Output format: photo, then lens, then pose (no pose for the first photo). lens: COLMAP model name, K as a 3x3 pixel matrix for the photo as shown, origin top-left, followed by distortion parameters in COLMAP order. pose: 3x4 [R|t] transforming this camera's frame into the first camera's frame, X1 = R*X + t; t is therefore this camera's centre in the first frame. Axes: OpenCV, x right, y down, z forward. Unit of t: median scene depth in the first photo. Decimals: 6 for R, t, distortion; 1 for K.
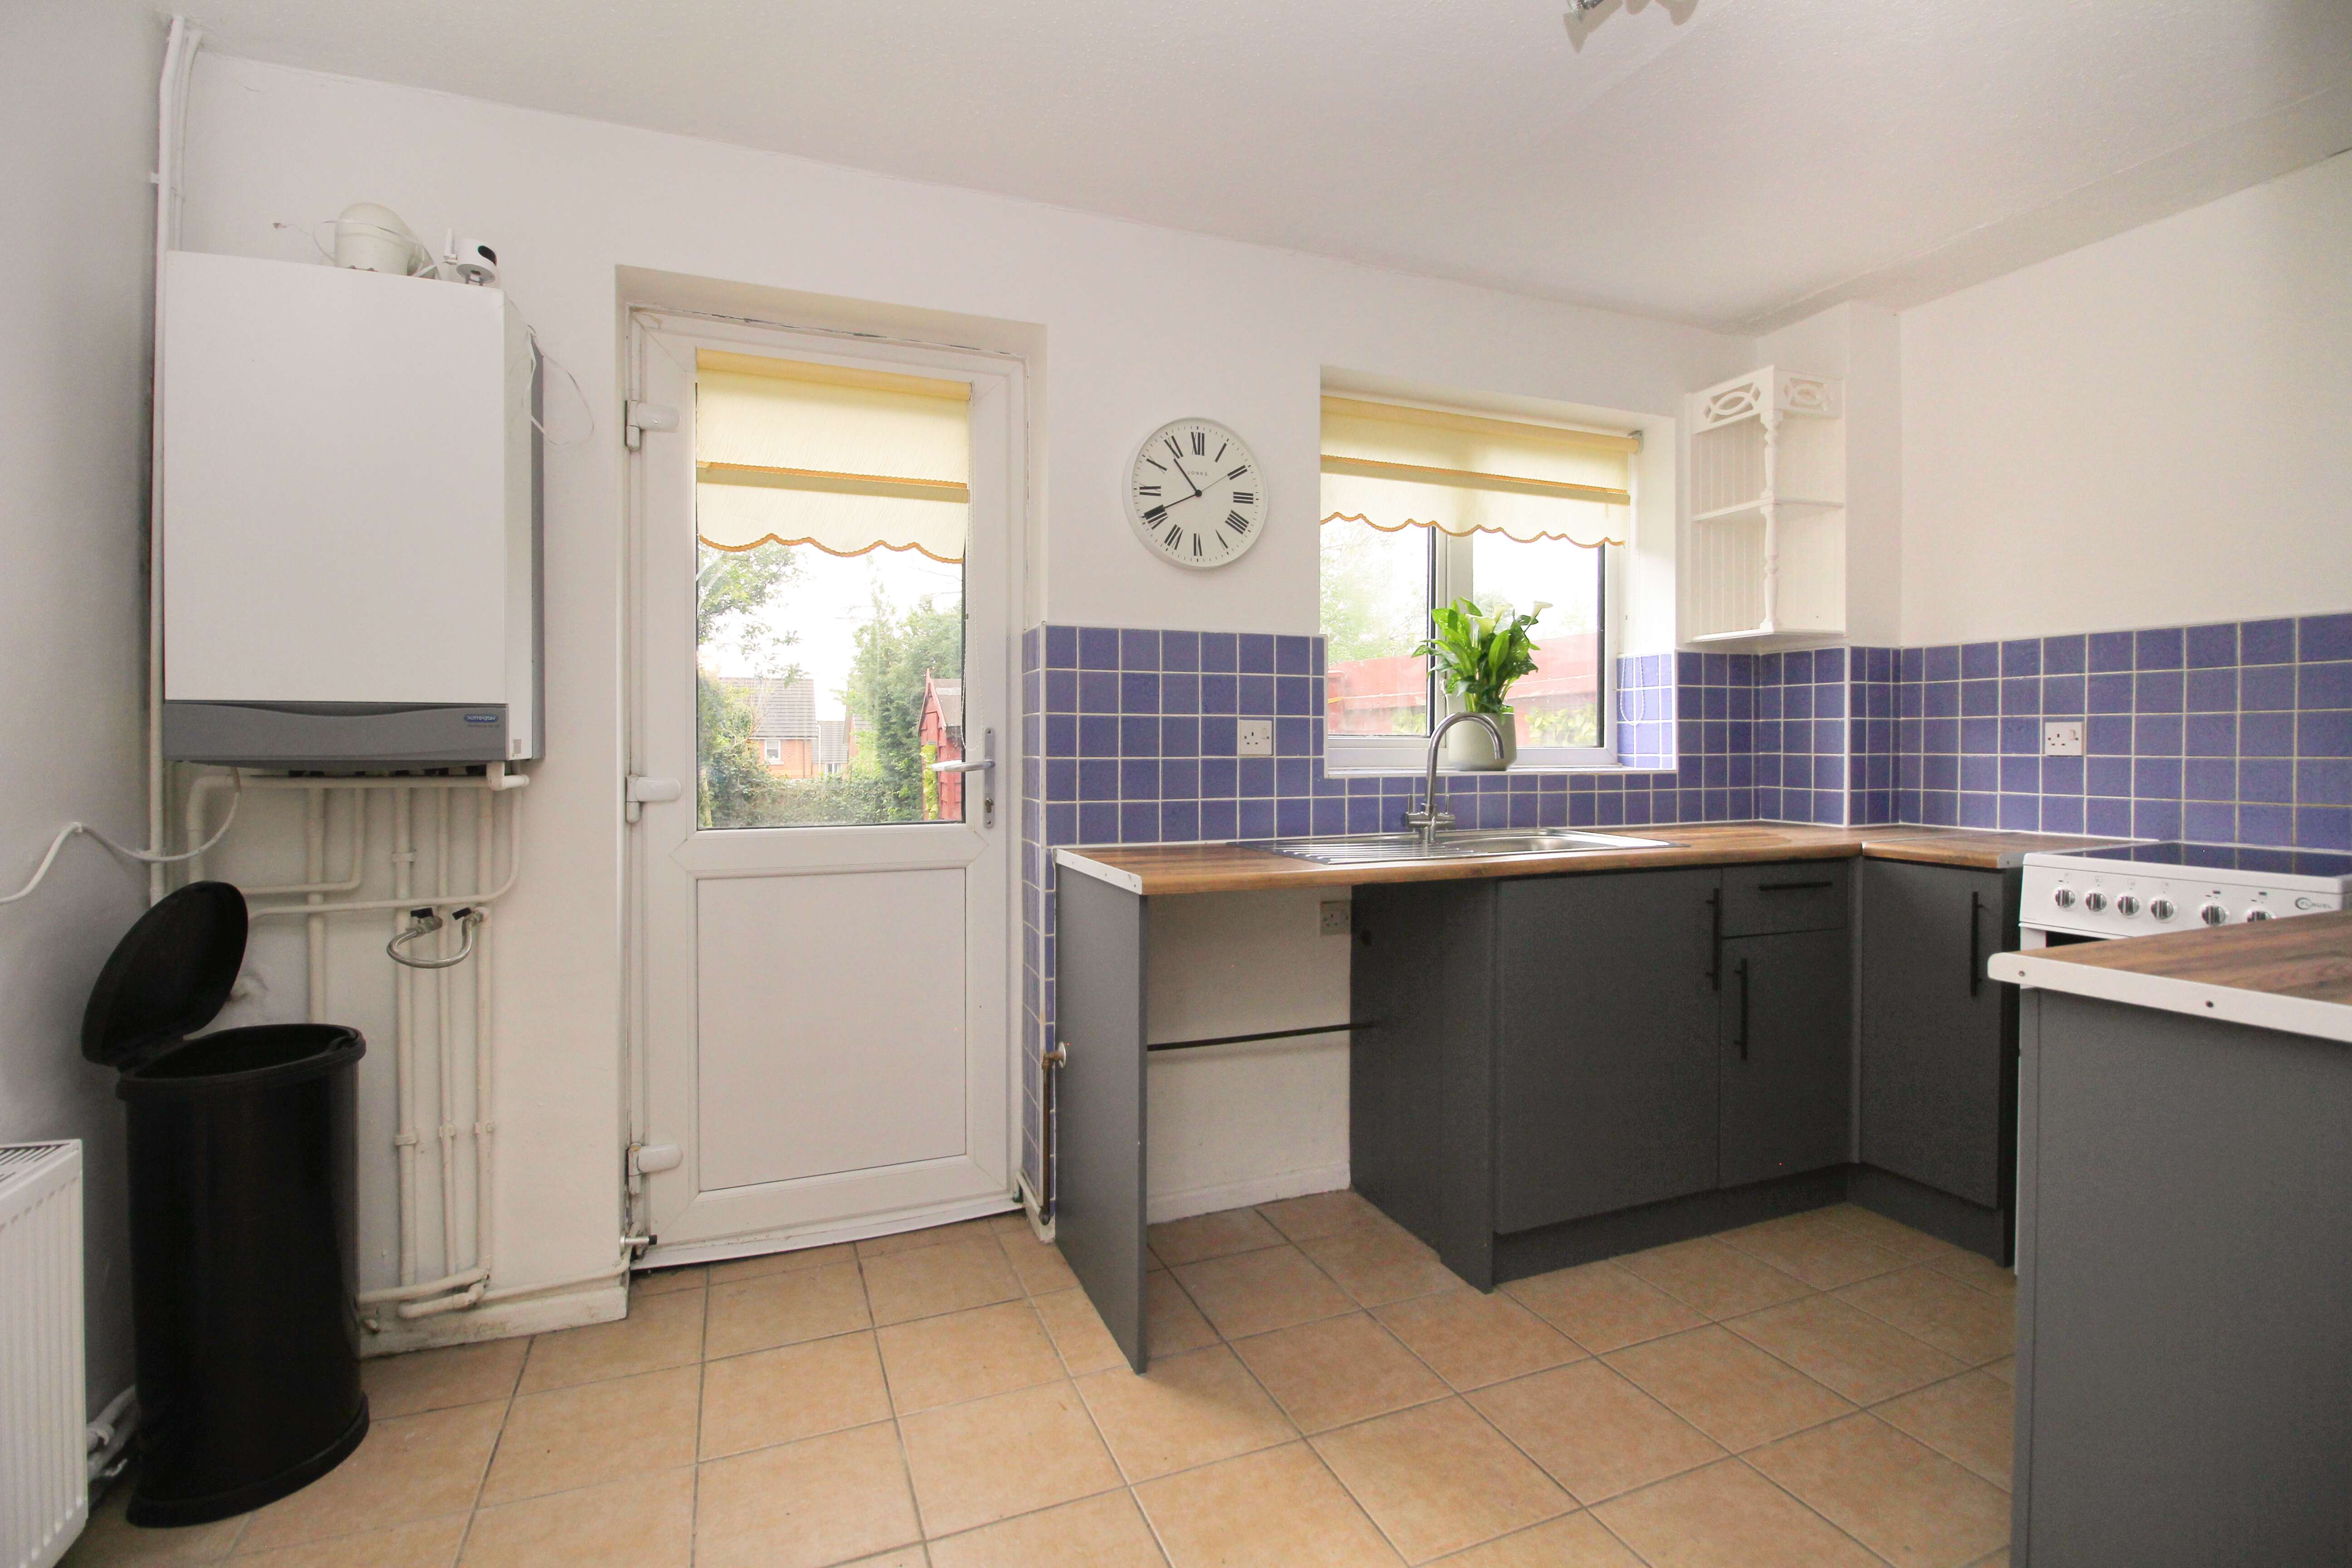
lens RADIAL K [[1086.0, 0, 1182.5], [0, 1086.0, 759.8], [0, 0, 1]] dist [0.016757, -0.023413]
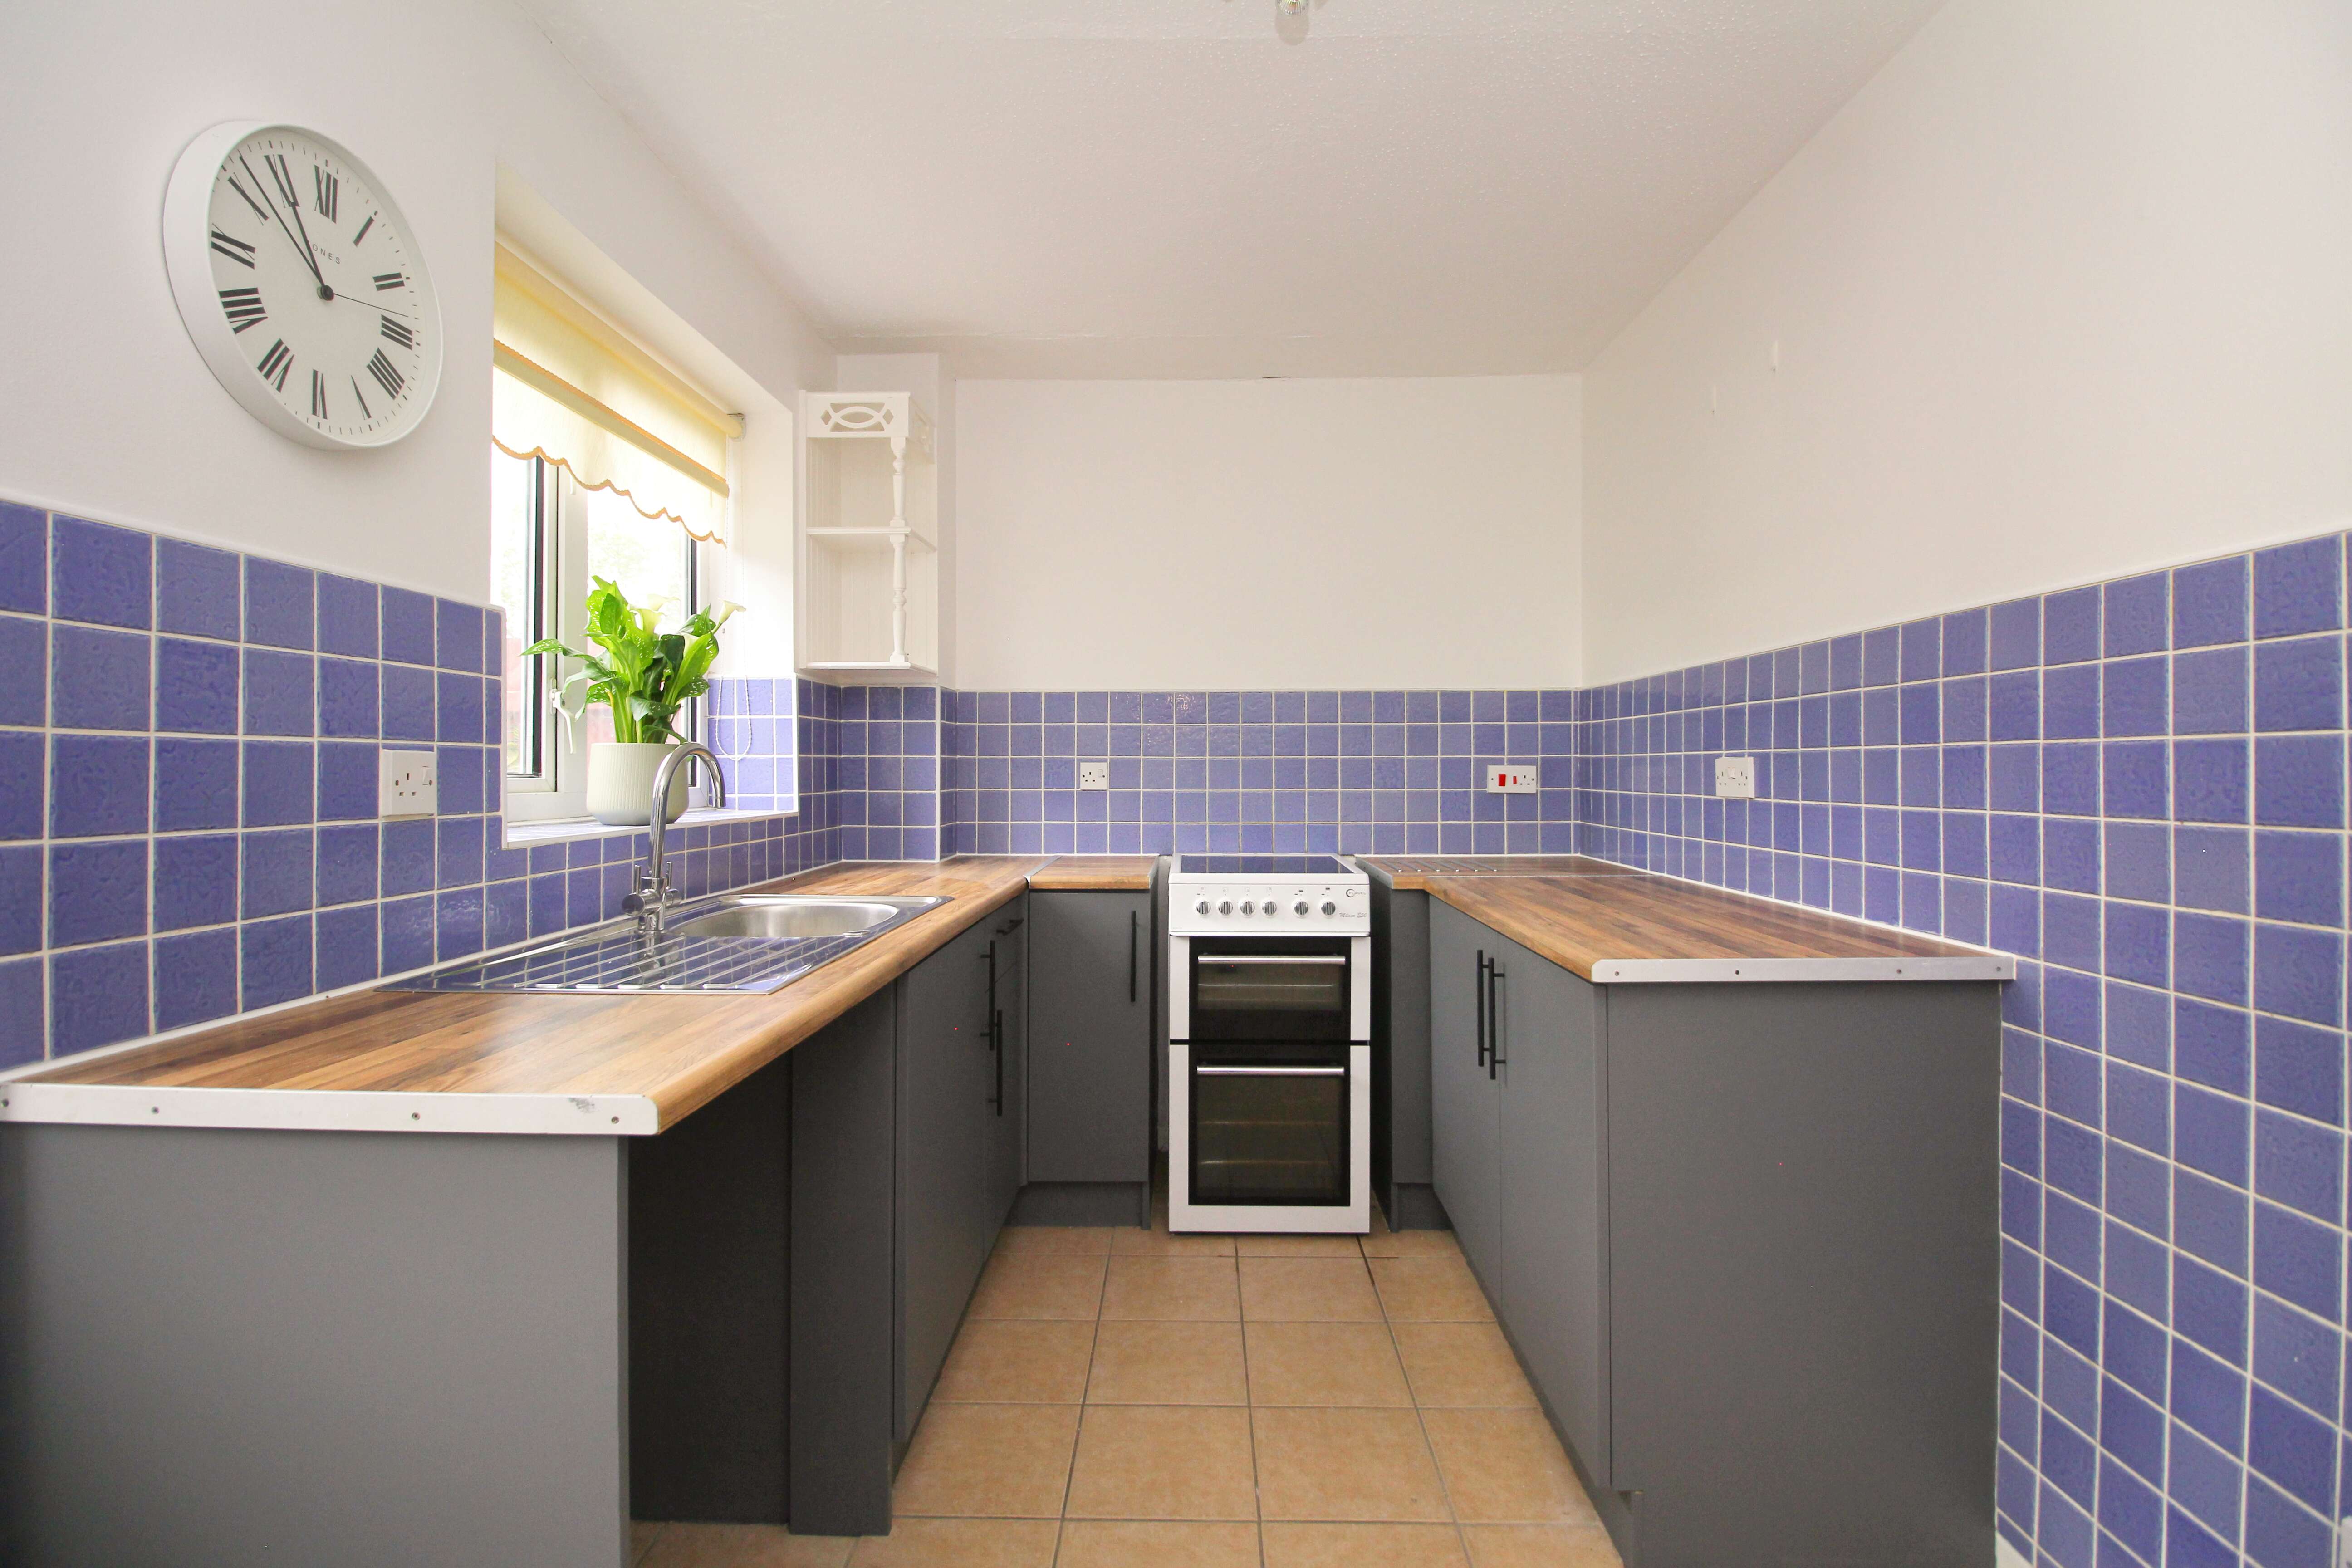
lens RADIAL K [[1086.0, 0, 1182.5], [0, 1086.0, 759.8], [0, 0, 1]] dist [0.016757, -0.023413]
pose [[0.391135, 0.008178, 0.920297, -0.275583], [0.011774, 0.999834, -0.013889, -0.019779], [-0.920258, 0.016268, 0.390974, 0.433960]]
